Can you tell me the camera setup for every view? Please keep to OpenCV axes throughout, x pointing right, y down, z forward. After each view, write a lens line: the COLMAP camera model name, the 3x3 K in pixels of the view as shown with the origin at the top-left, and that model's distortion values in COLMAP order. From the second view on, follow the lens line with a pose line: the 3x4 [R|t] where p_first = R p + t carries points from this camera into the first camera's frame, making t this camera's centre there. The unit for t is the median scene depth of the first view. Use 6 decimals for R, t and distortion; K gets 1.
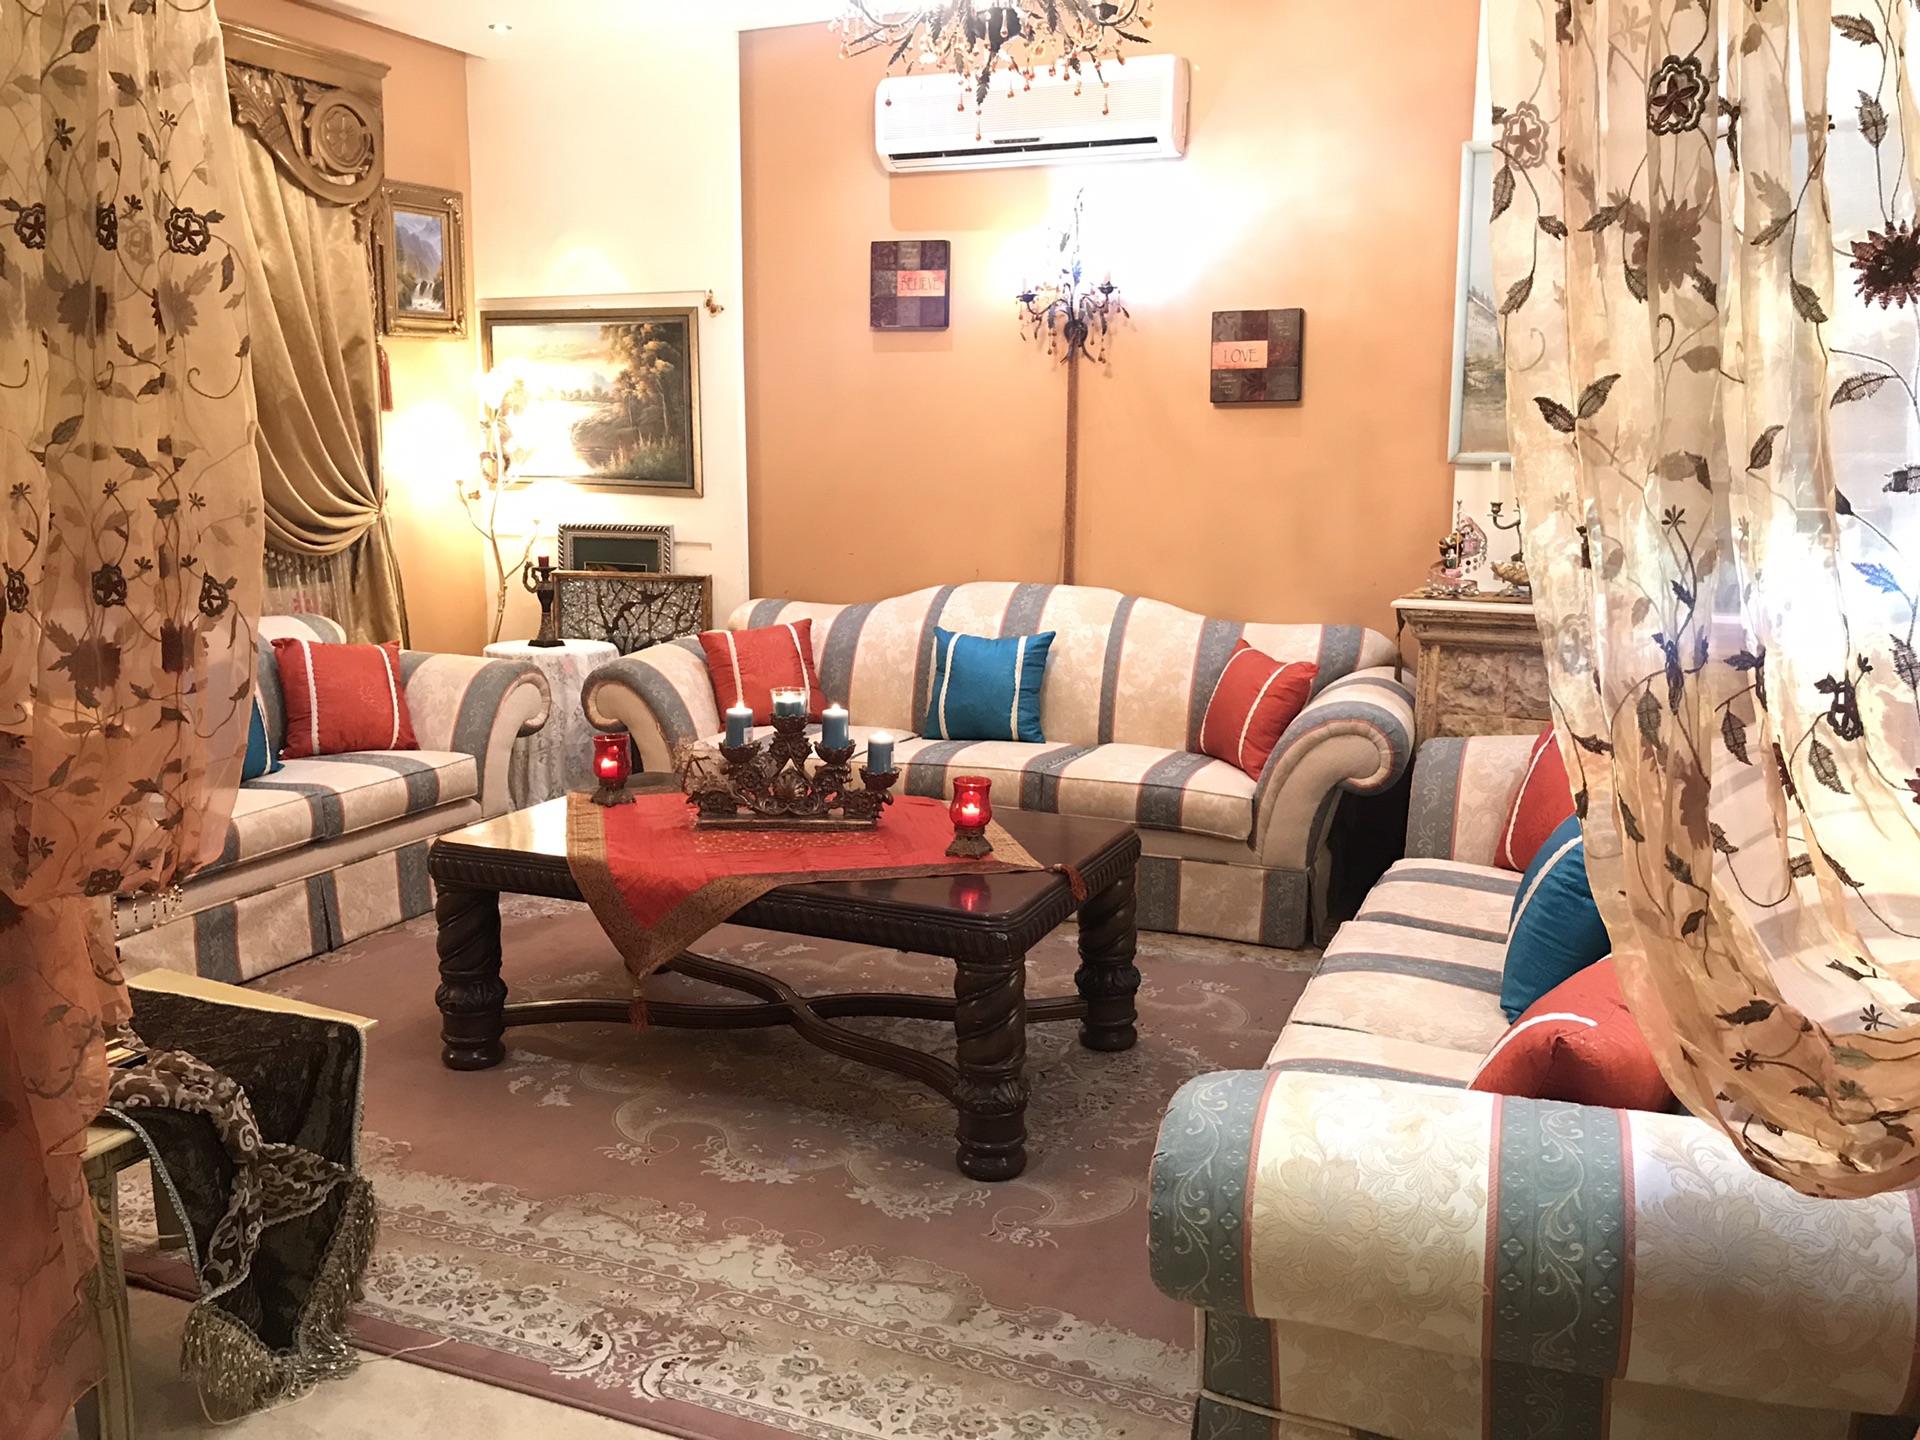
lens RADIAL K [[1570.7, 0, 958.0], [0, 1570.7, 706.2], [0, 0, 1]] dist [0.077422, -0.192509]
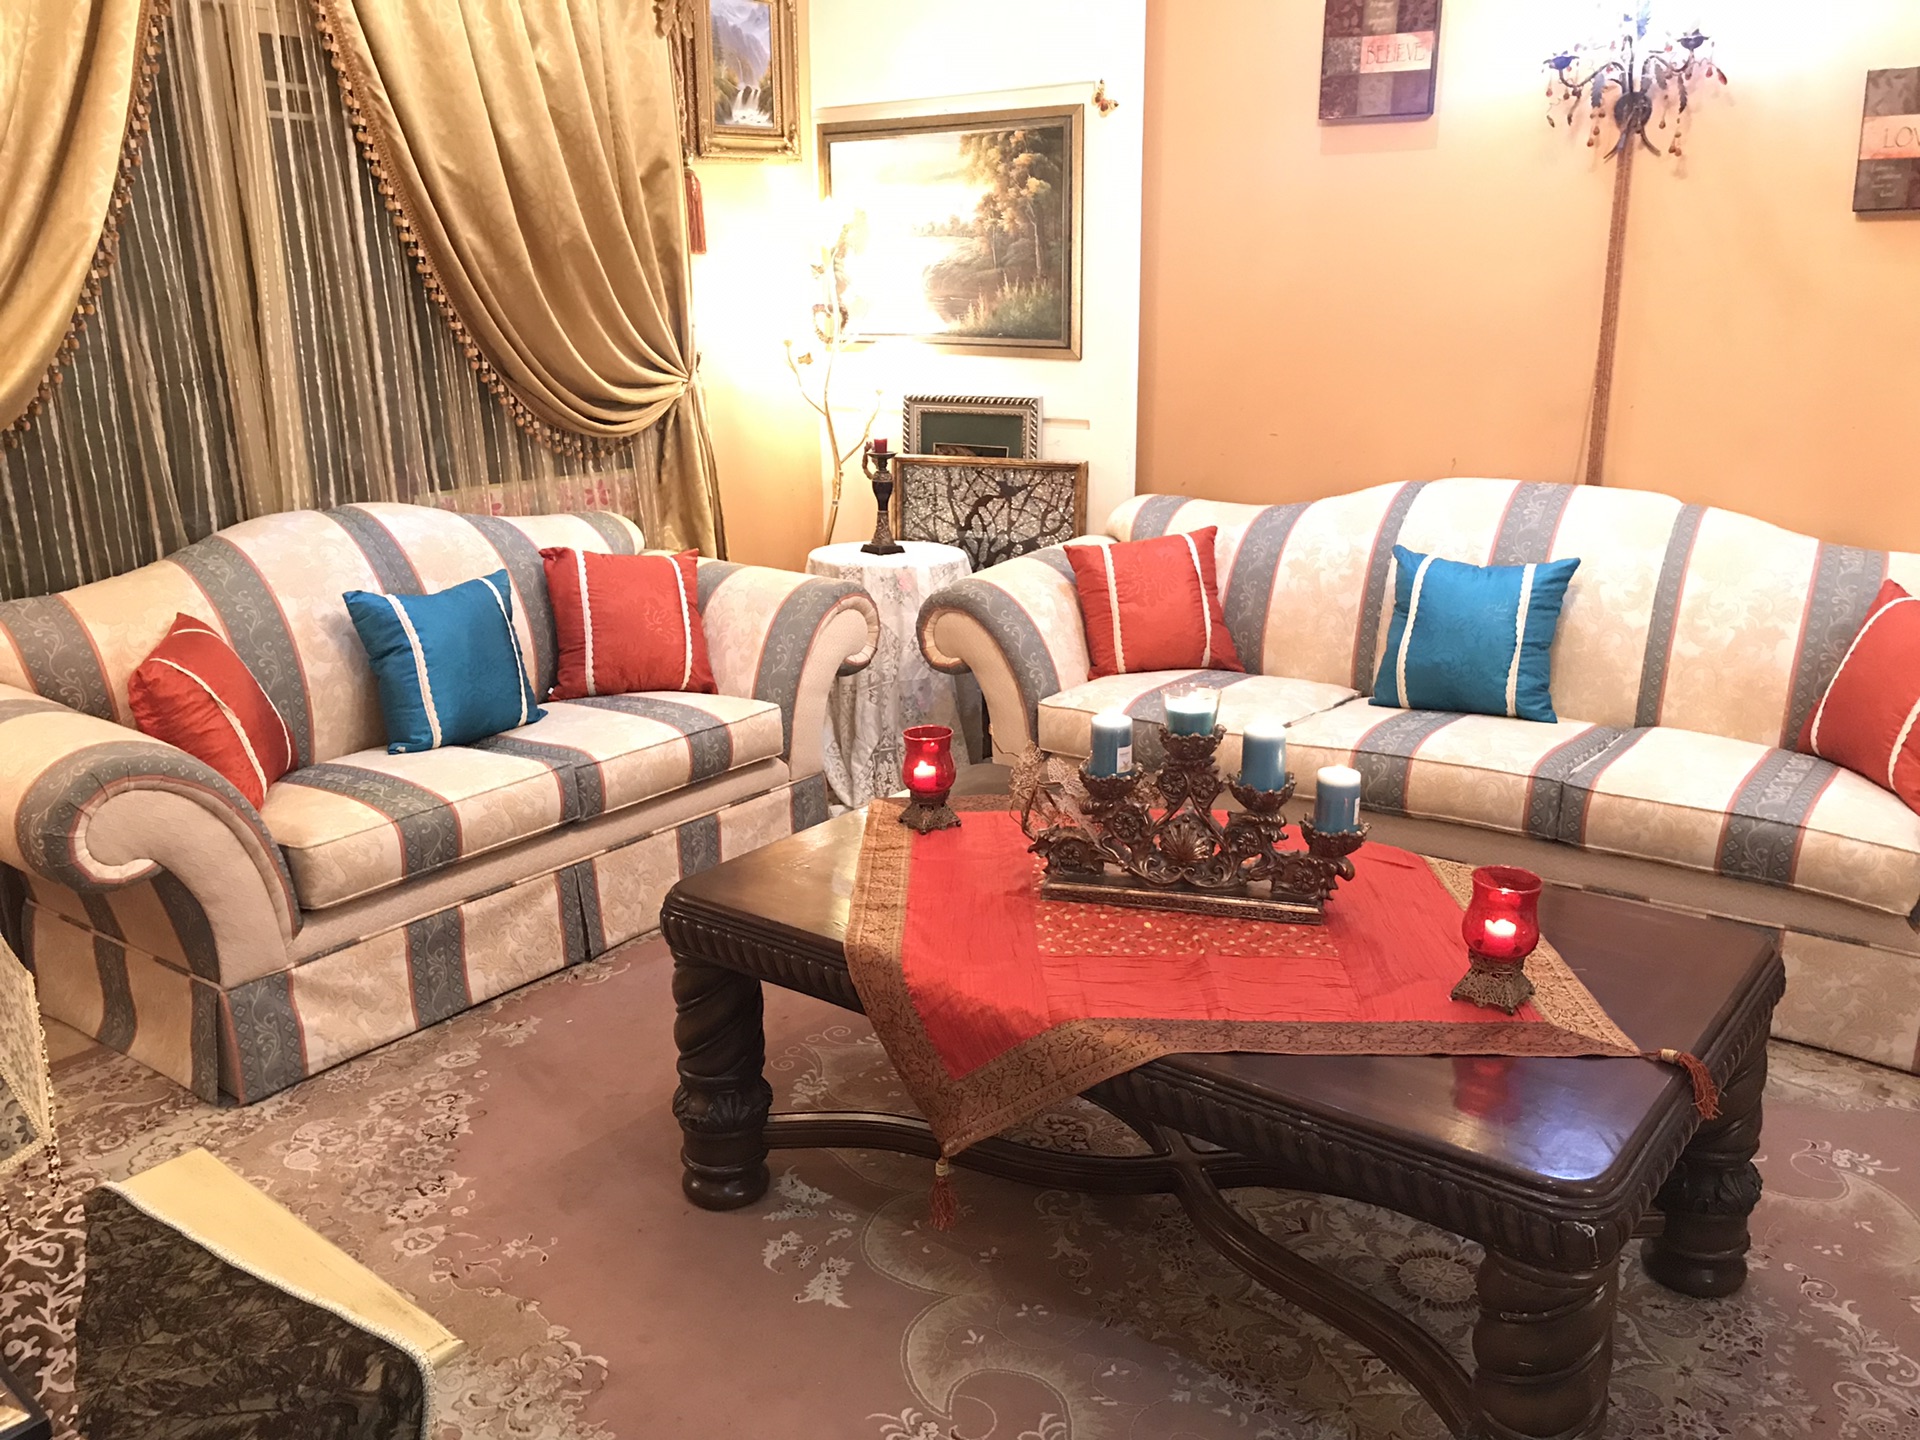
lens RADIAL K [[1574.6, 0, 955.6], [0, 1574.6, 702.0], [0, 0, 1]] dist [0.036060, -0.039814]
pose [[0.970102, 0.047388, -0.238026, -0.035020], [-0.024523, 0.994872, 0.098122, -0.046605], [0.241456, -0.089352, 0.966290, 0.260483]]
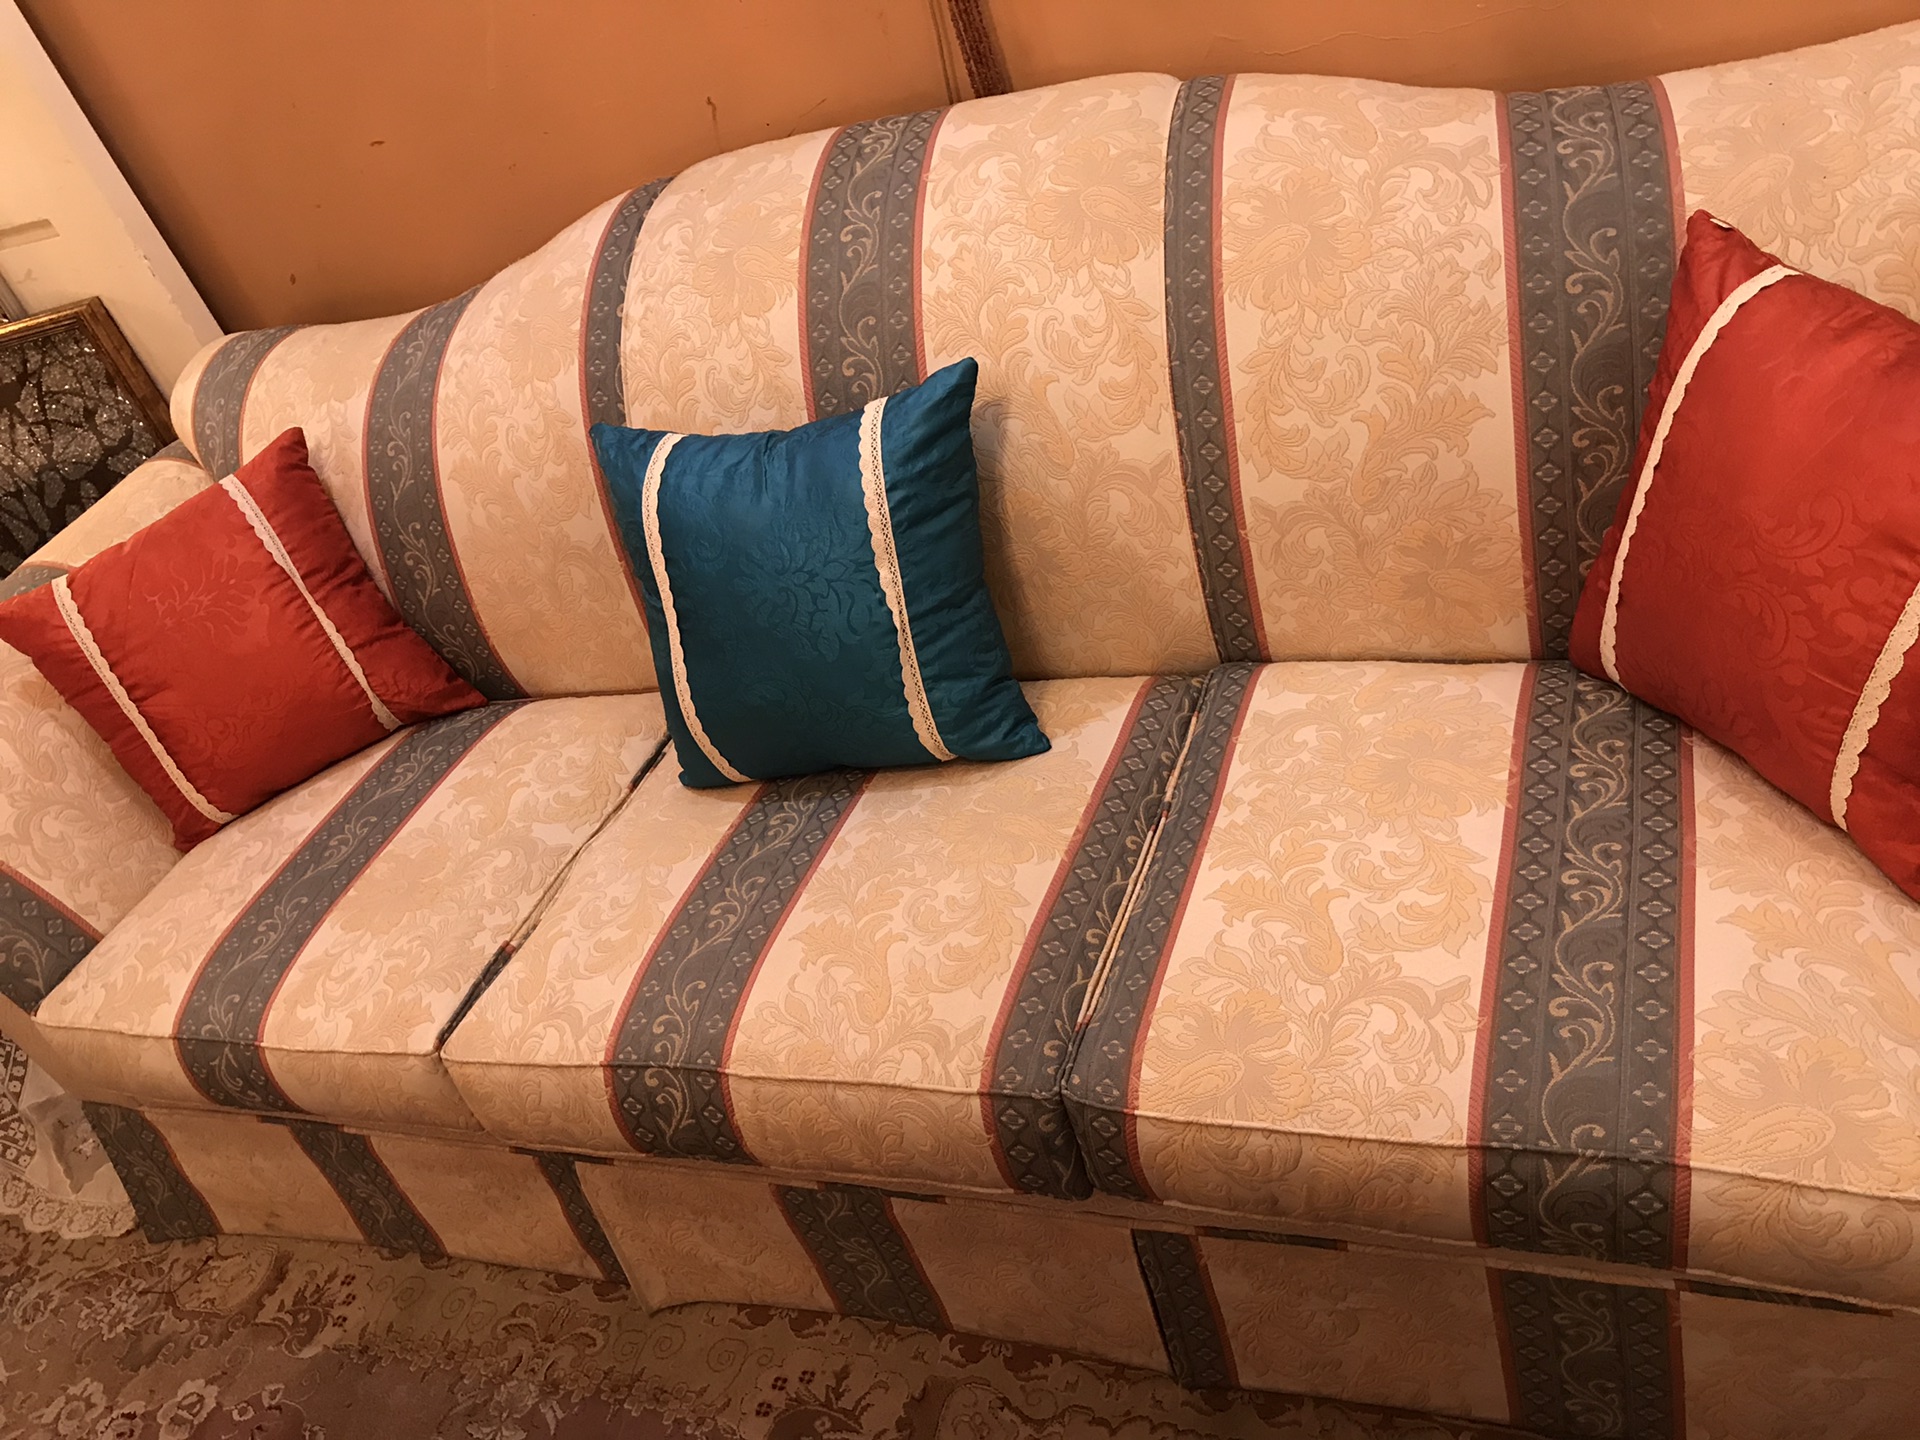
lens RADIAL K [[1556.6, 0, 964.7], [0, 1556.6, 708.3], [0, 0, 1]] dist [-0.001486, -0.000919]
pose [[0.952228, -0.267872, -0.146651, 0.084358], [0.305222, 0.850639, 0.428081, -0.112694], [0.010076, -0.452392, 0.891762, 0.730379]]
